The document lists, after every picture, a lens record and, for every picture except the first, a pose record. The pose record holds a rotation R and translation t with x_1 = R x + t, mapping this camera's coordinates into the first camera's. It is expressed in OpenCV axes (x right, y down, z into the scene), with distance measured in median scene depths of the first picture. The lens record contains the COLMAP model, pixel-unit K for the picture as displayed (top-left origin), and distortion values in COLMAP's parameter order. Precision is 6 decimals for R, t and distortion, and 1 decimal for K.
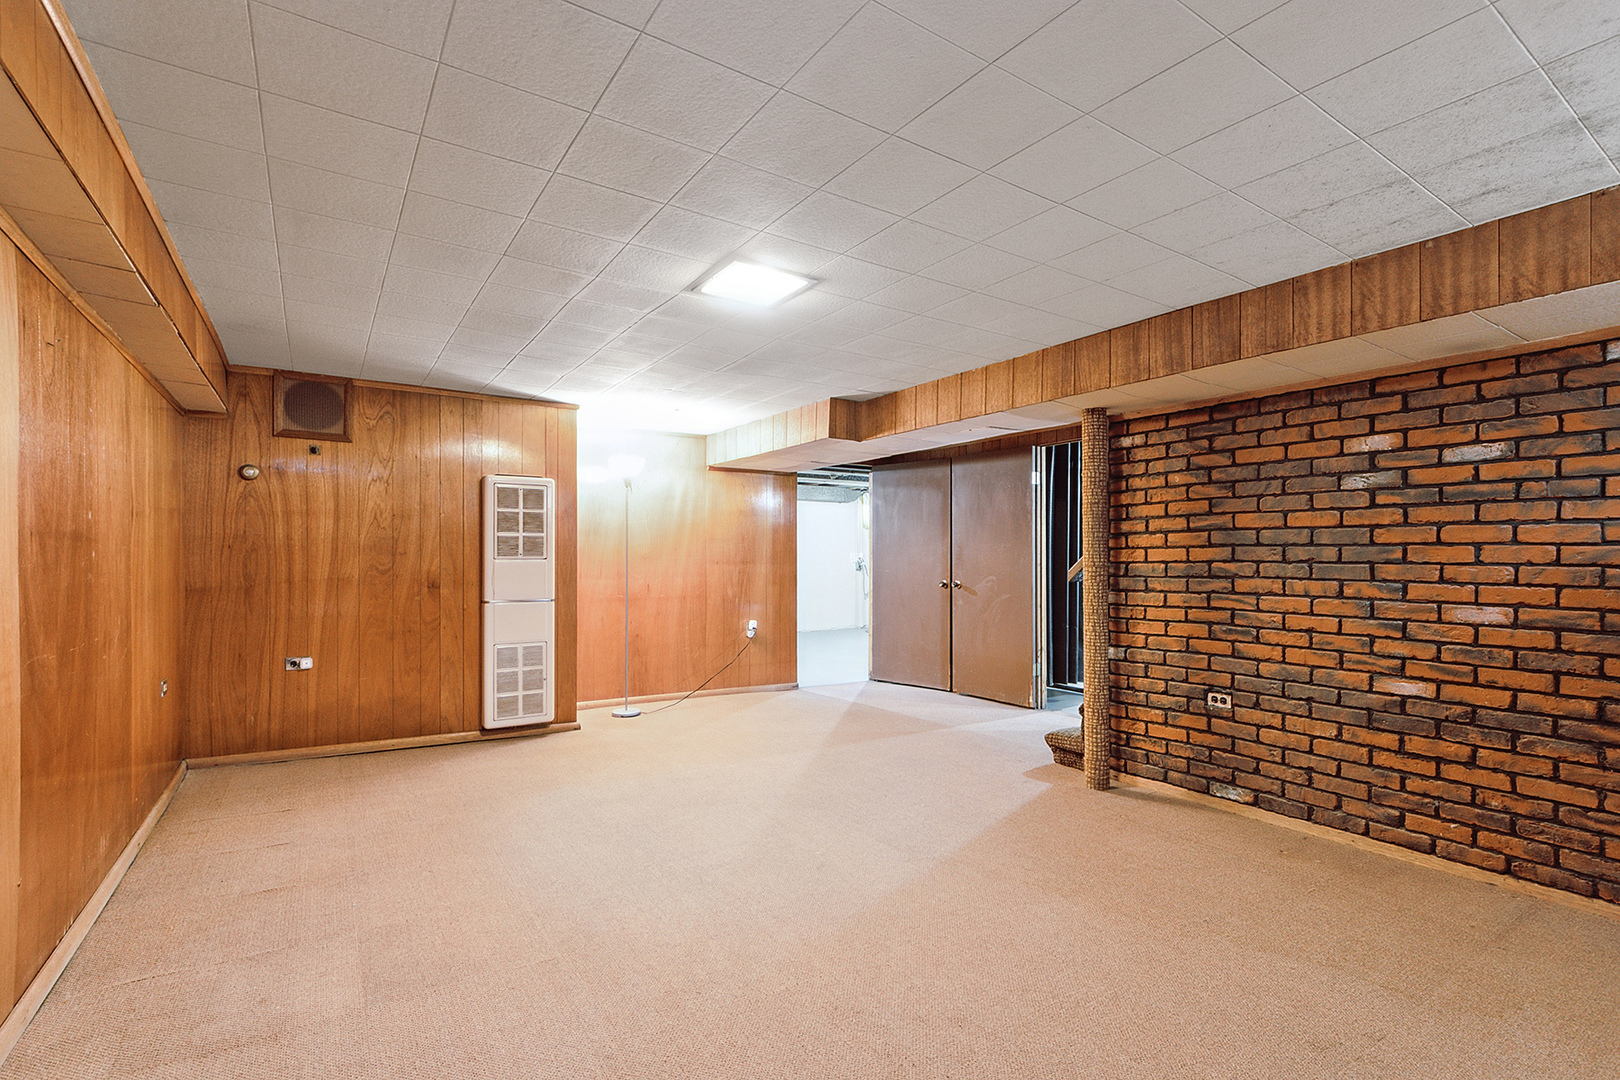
lens RADIAL K [[738.7, 0, 808.2], [0, 738.7, 550.9], [0, 0, 1]] dist [-0.002986, 0.000023]
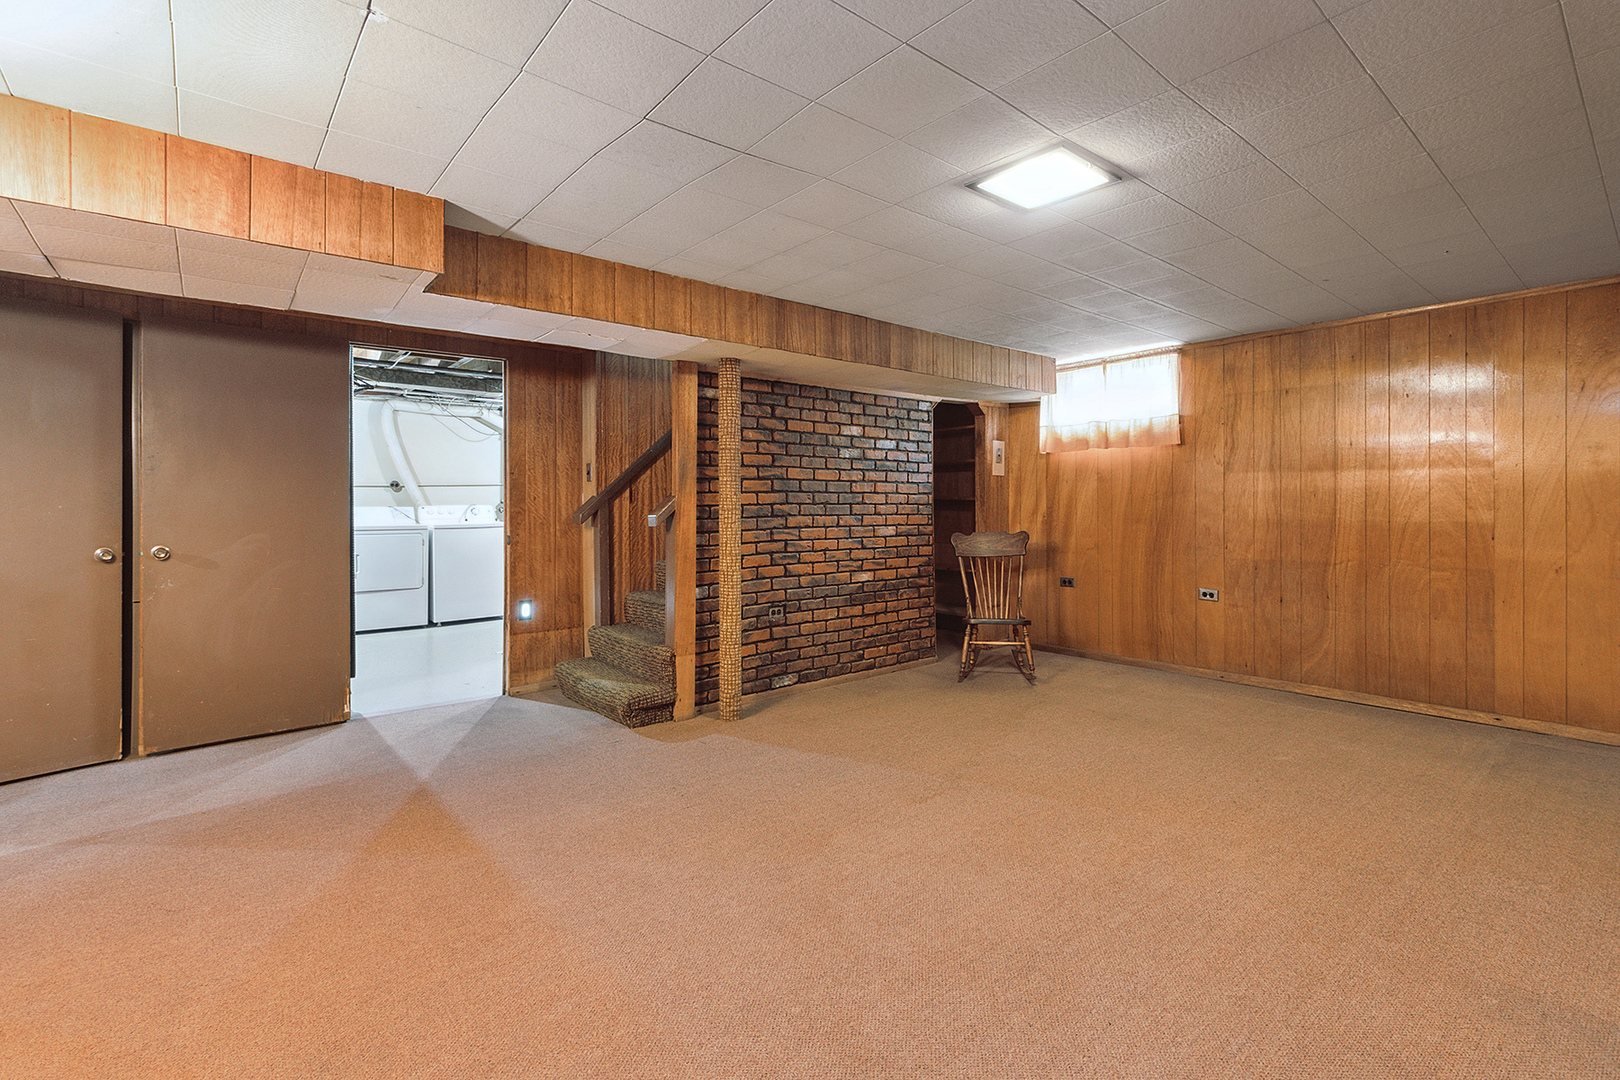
lens RADIAL K [[738.7, 0, 798.8], [0, 738.7, 499.9], [0, 0, 1]] dist [-0.002986, 0.000023]
pose [[-0.107840, 0.004679, 0.994157, -0.755228], [-0.003620, 0.999980, -0.005099, 0.014373], [-0.994162, -0.004149, -0.107821, 1.151837]]
